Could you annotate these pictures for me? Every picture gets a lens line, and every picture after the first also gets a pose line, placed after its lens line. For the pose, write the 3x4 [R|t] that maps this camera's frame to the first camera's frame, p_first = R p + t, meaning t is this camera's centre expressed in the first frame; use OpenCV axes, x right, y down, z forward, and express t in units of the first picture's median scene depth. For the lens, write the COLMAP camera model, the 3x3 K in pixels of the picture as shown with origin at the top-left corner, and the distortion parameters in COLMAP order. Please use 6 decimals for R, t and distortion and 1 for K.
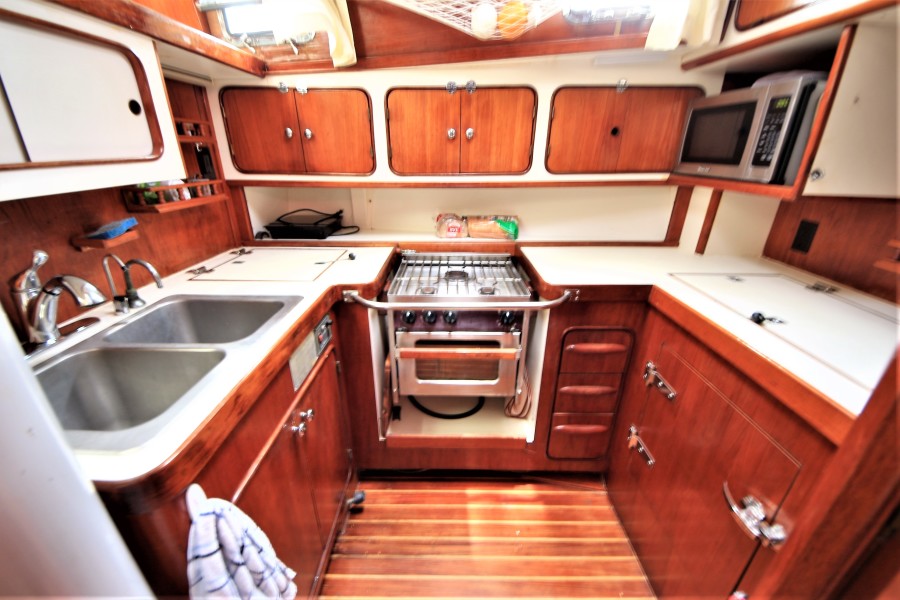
lens RADIAL K [[345.0, 0, 453.4], [0, 345.0, 293.8], [0, 0, 1]] dist [-0.003562, -0.000772]
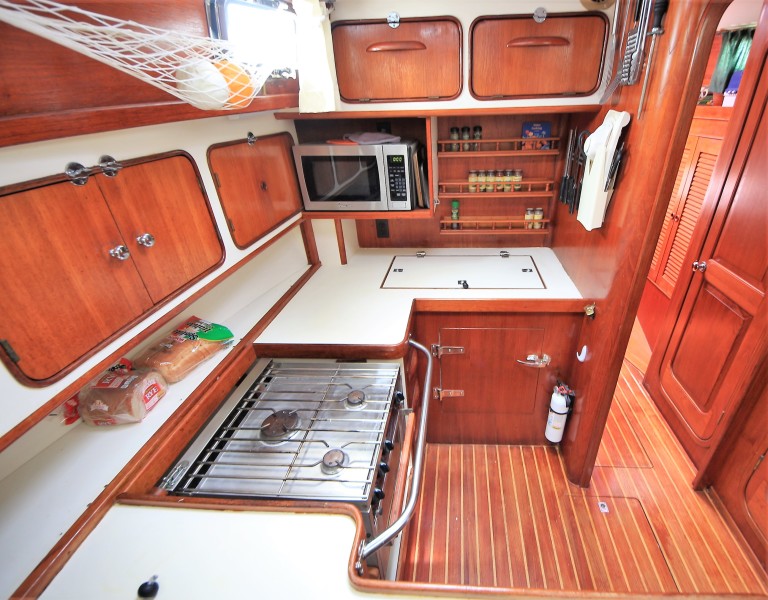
lens RADIAL K [[368.0, 0, 432.2], [0, 368.0, 306.9], [0, 0, 1]] dist [-0.001718, -0.002290]
pose [[0.048341, -0.495112, 0.867483, -0.560379], [0.396470, 0.806660, 0.438304, -0.502800], [-0.916774, 0.322743, 0.235292, 0.504718]]
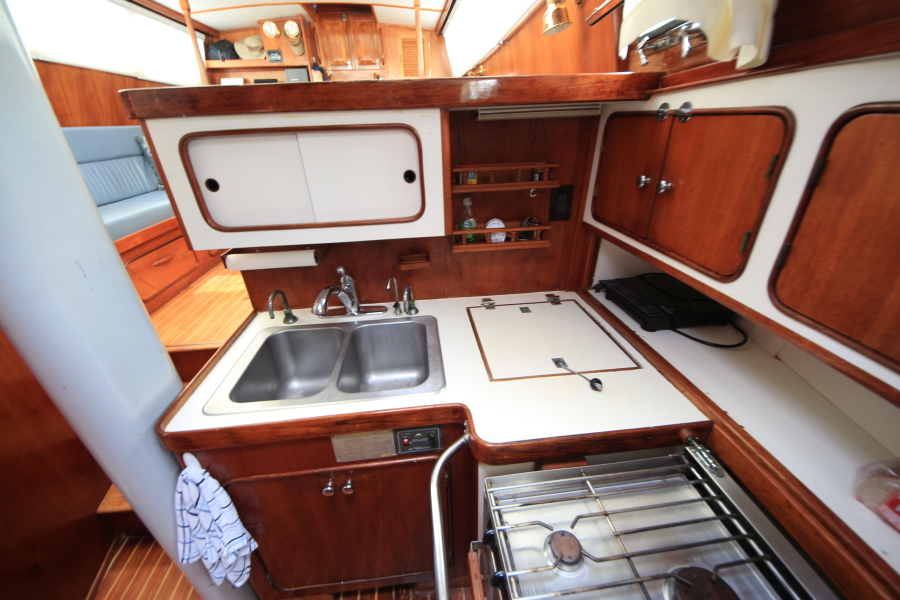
lens RADIAL K [[345.0, 0, 450.7], [0, 345.0, 298.4], [0, 0, 1]] dist [-0.003562, -0.000772]
pose [[0.116022, 0.448311, -0.886316, 0.190174], [-0.353088, 0.852671, 0.385073, -0.436731], [0.928368, 0.268270, 0.257222, 0.596102]]
